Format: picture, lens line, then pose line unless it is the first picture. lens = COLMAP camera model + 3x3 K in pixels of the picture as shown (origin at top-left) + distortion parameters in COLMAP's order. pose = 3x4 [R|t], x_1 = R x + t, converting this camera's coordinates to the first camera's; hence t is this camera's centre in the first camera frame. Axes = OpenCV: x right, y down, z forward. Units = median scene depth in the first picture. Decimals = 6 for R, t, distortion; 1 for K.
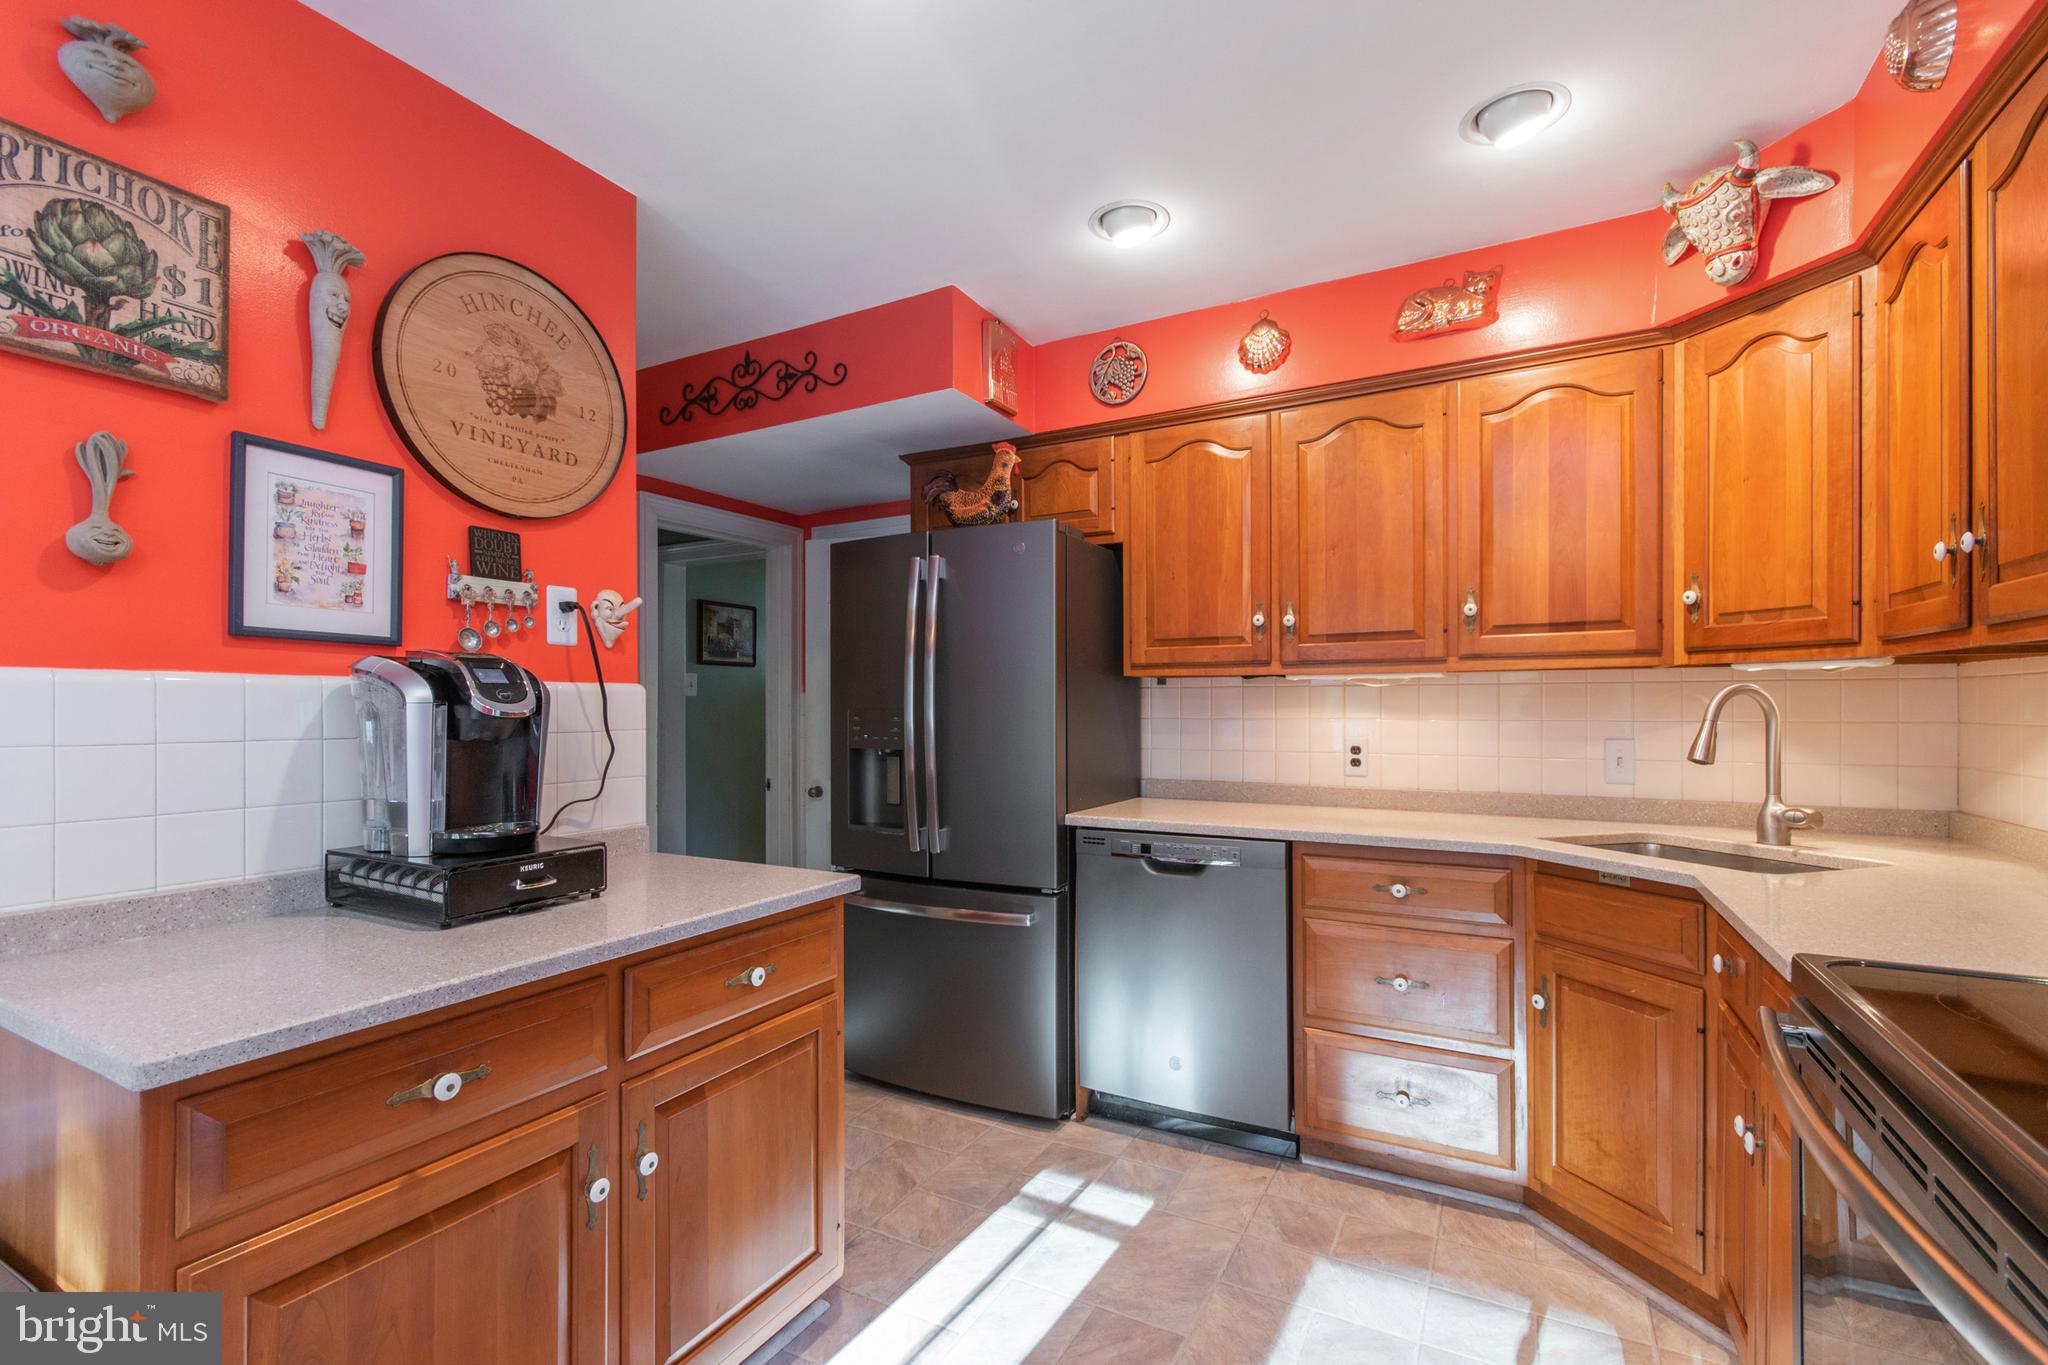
lens RADIAL K [[905.1, 0, 1018.8], [0, 905.1, 708.8], [0, 0, 1]] dist [0.008659, 0.000176]
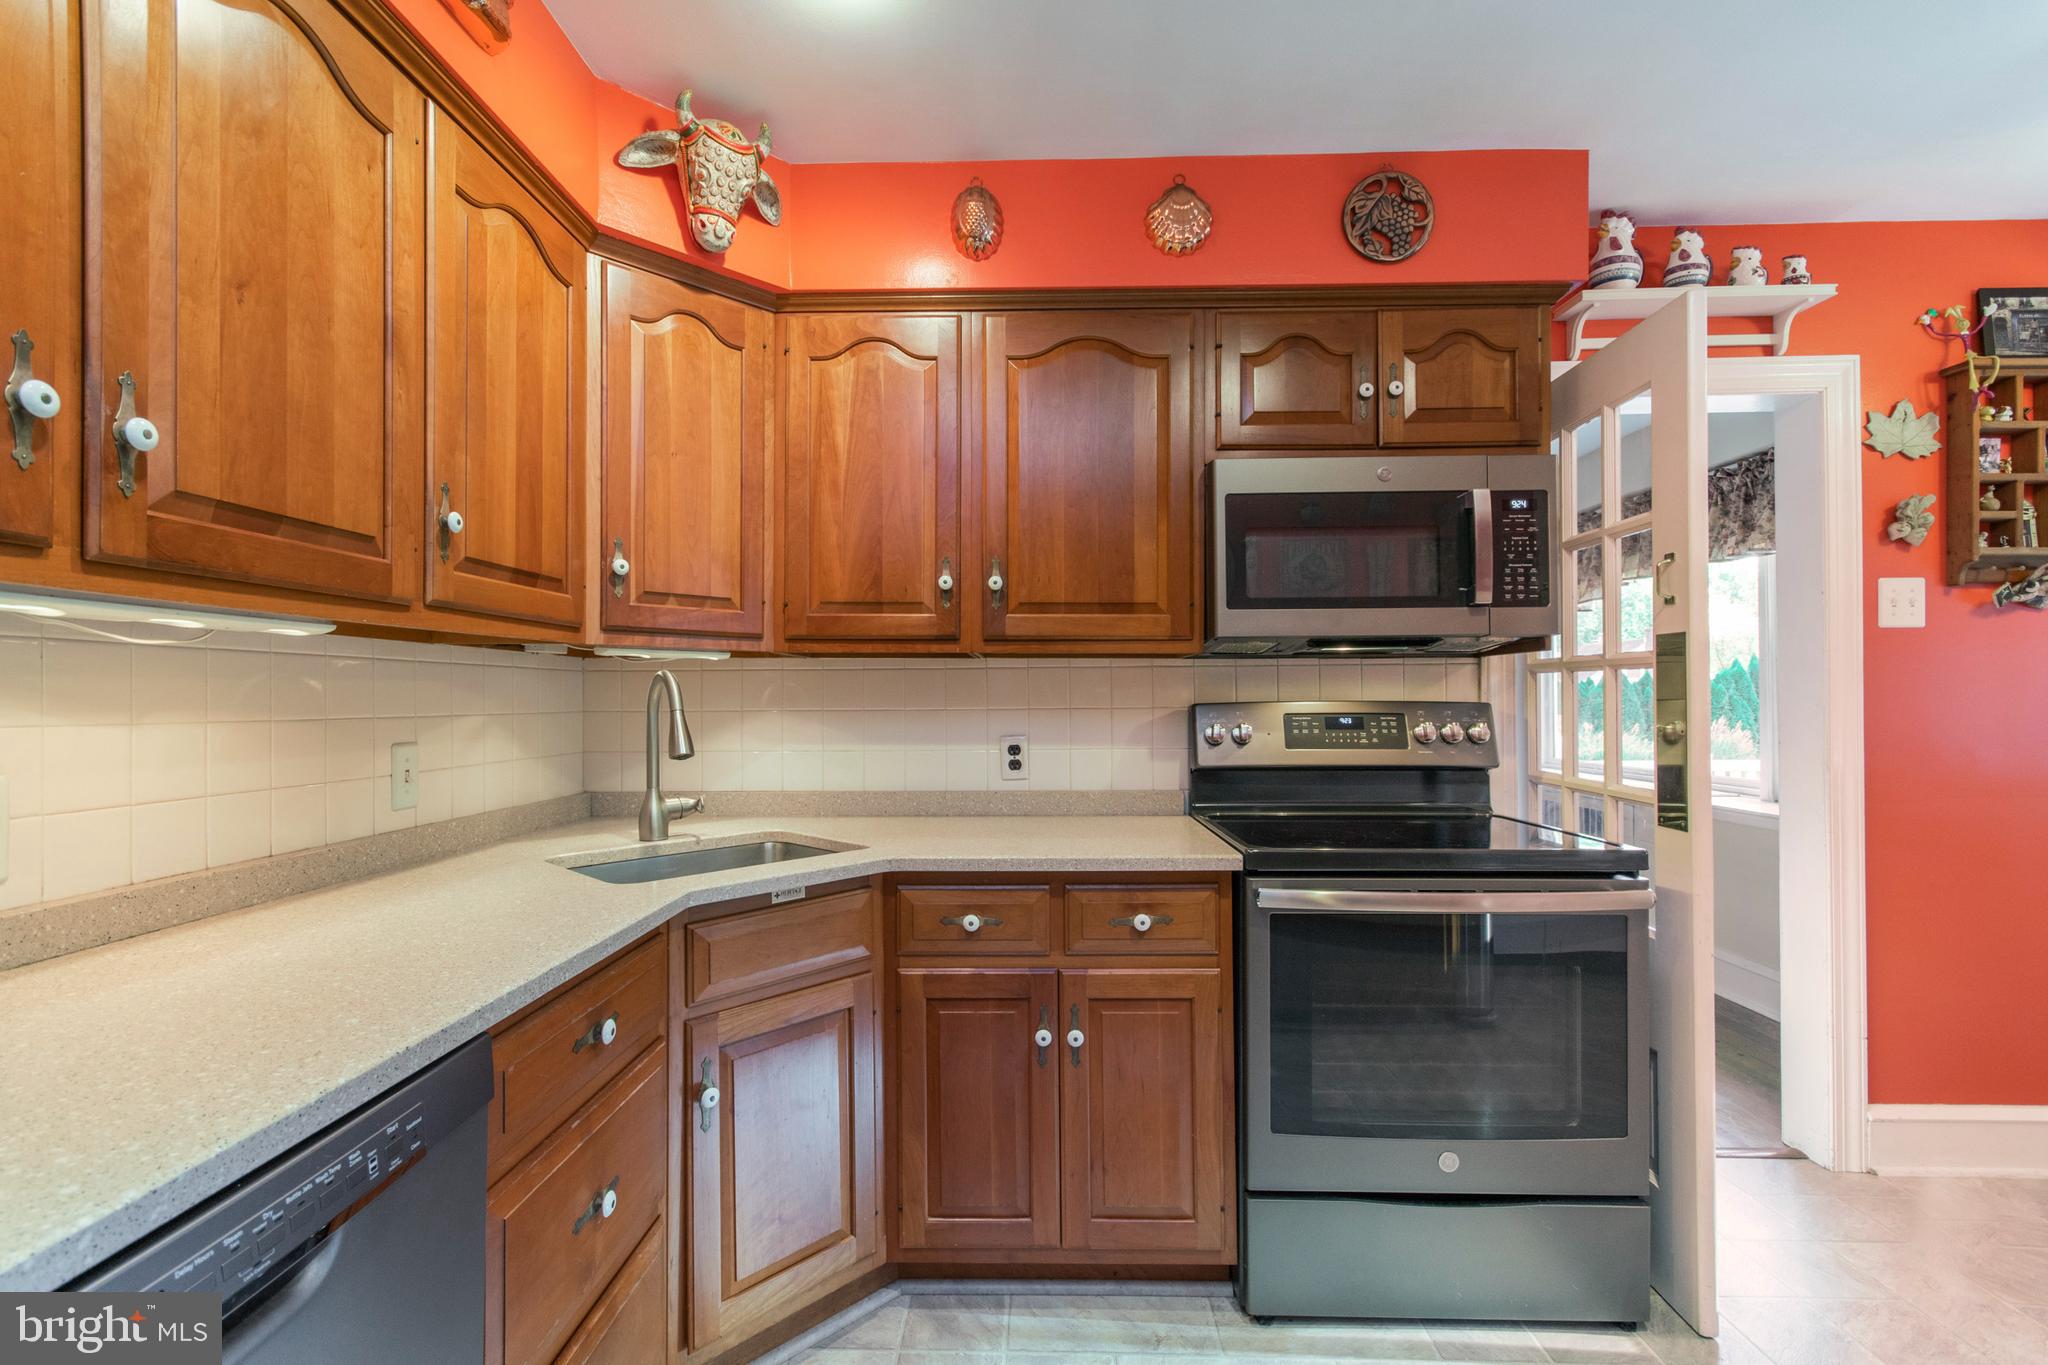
lens RADIAL K [[902.3, 0, 1006.3], [0, 902.3, 693.6], [0, 0, 1]] dist [0.002047, 0.000464]
pose [[-0.450717, 0.007081, 0.892639, -0.172834], [0.005257, 0.999972, -0.005278, 0.002317], [-0.892651, 0.002313, -0.450742, 1.041314]]
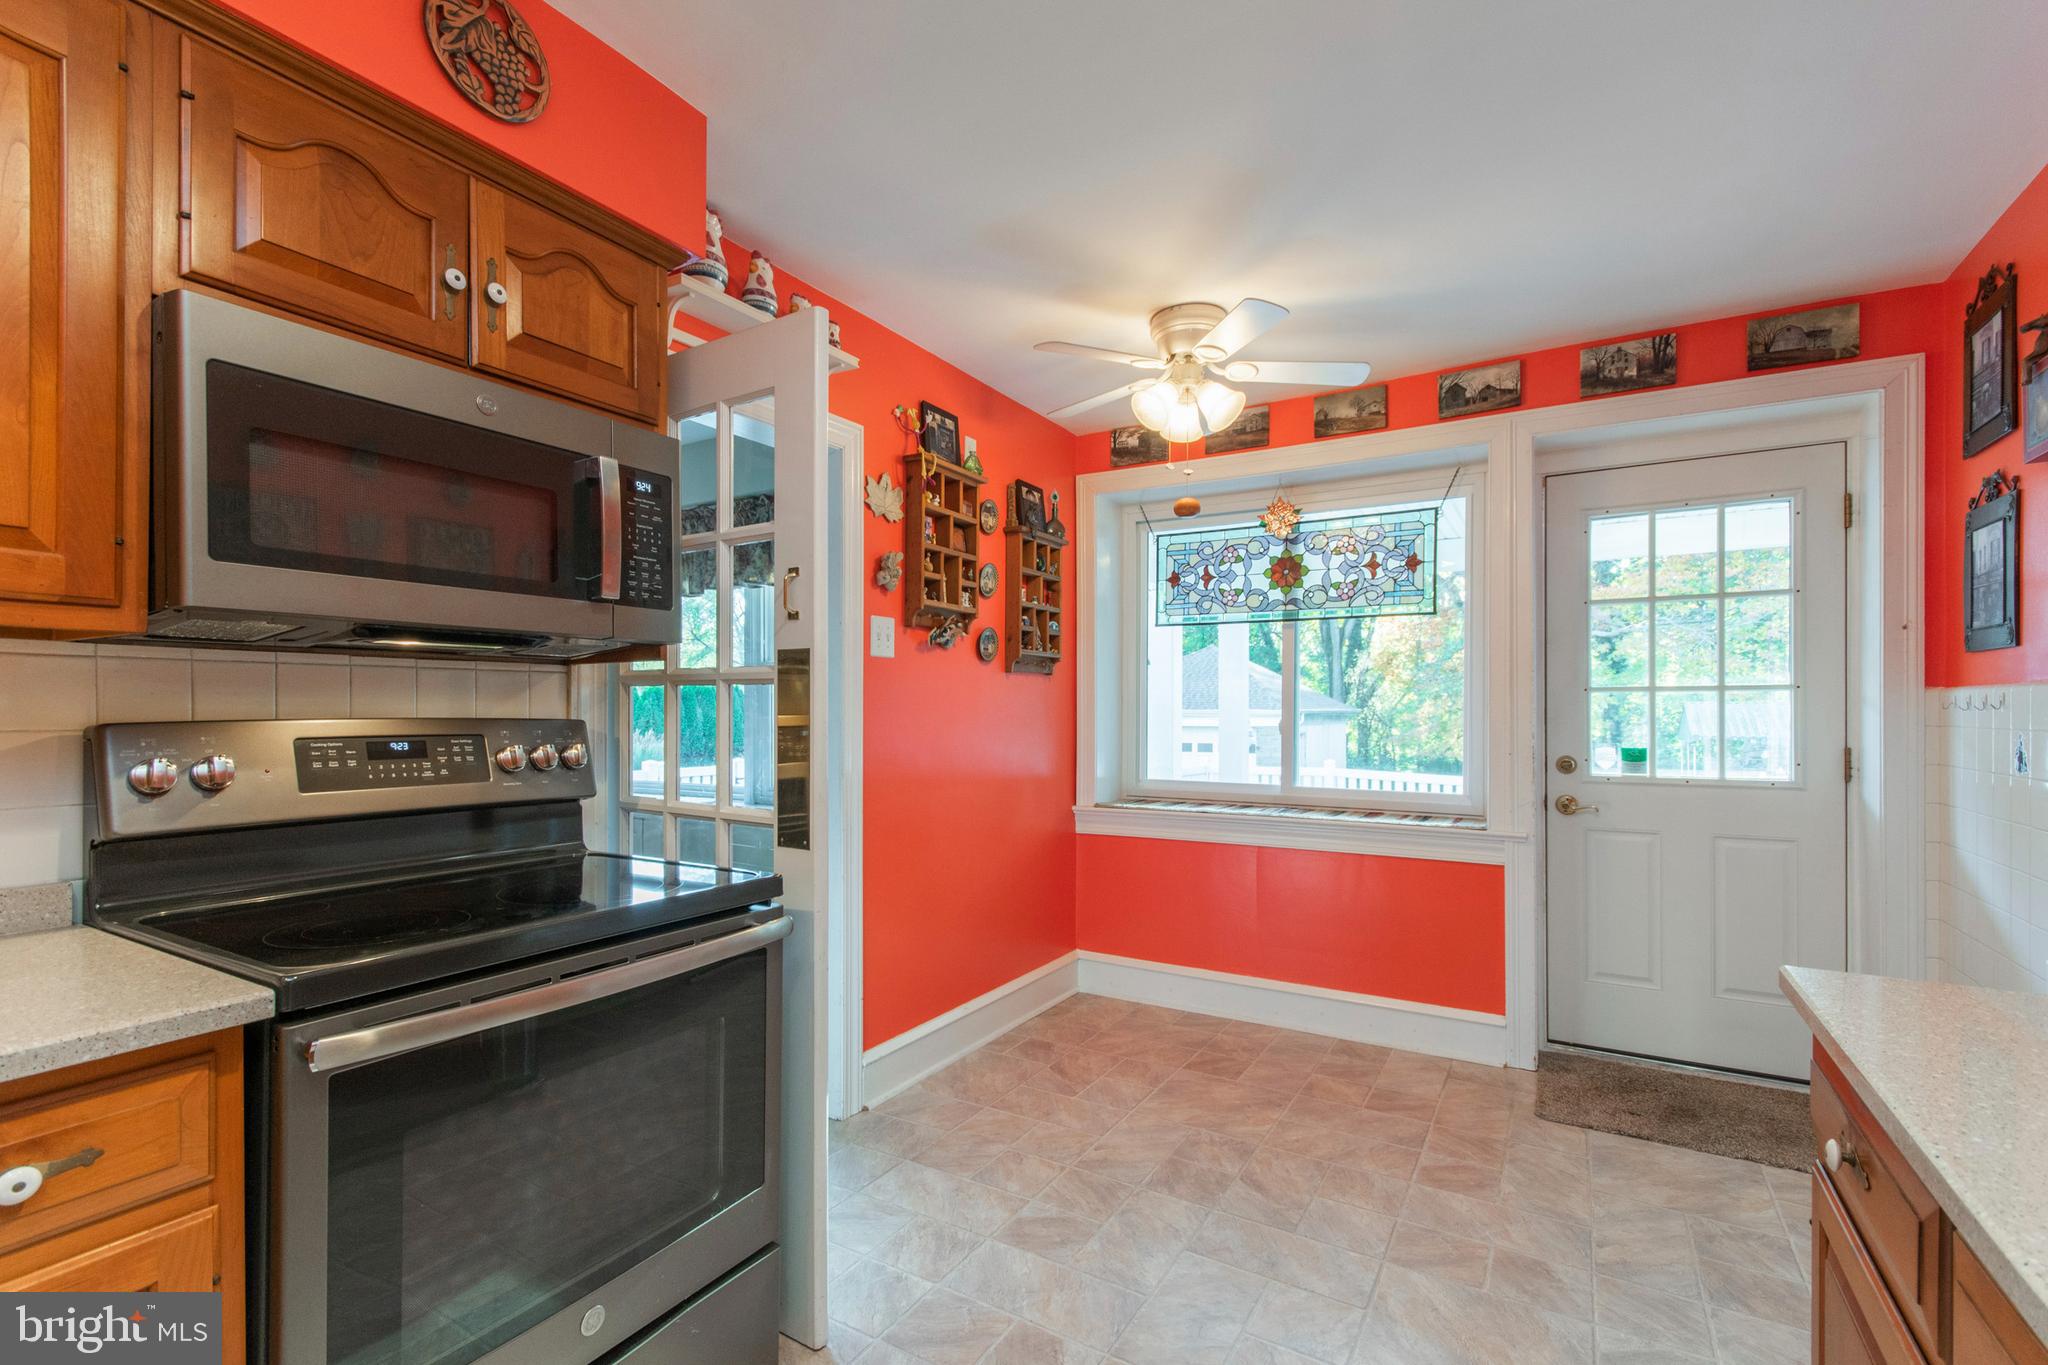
lens RADIAL K [[921.5, 0, 1019.2], [0, 921.5, 710.5], [0, 0, 1]] dist [0.005416, 0.000775]
pose [[-0.999170, -0.000678, 0.040730, 0.045345], [-0.000620, 0.999999, 0.001447, -0.000078], [-0.040731, 0.001420, -0.999169, 0.949647]]
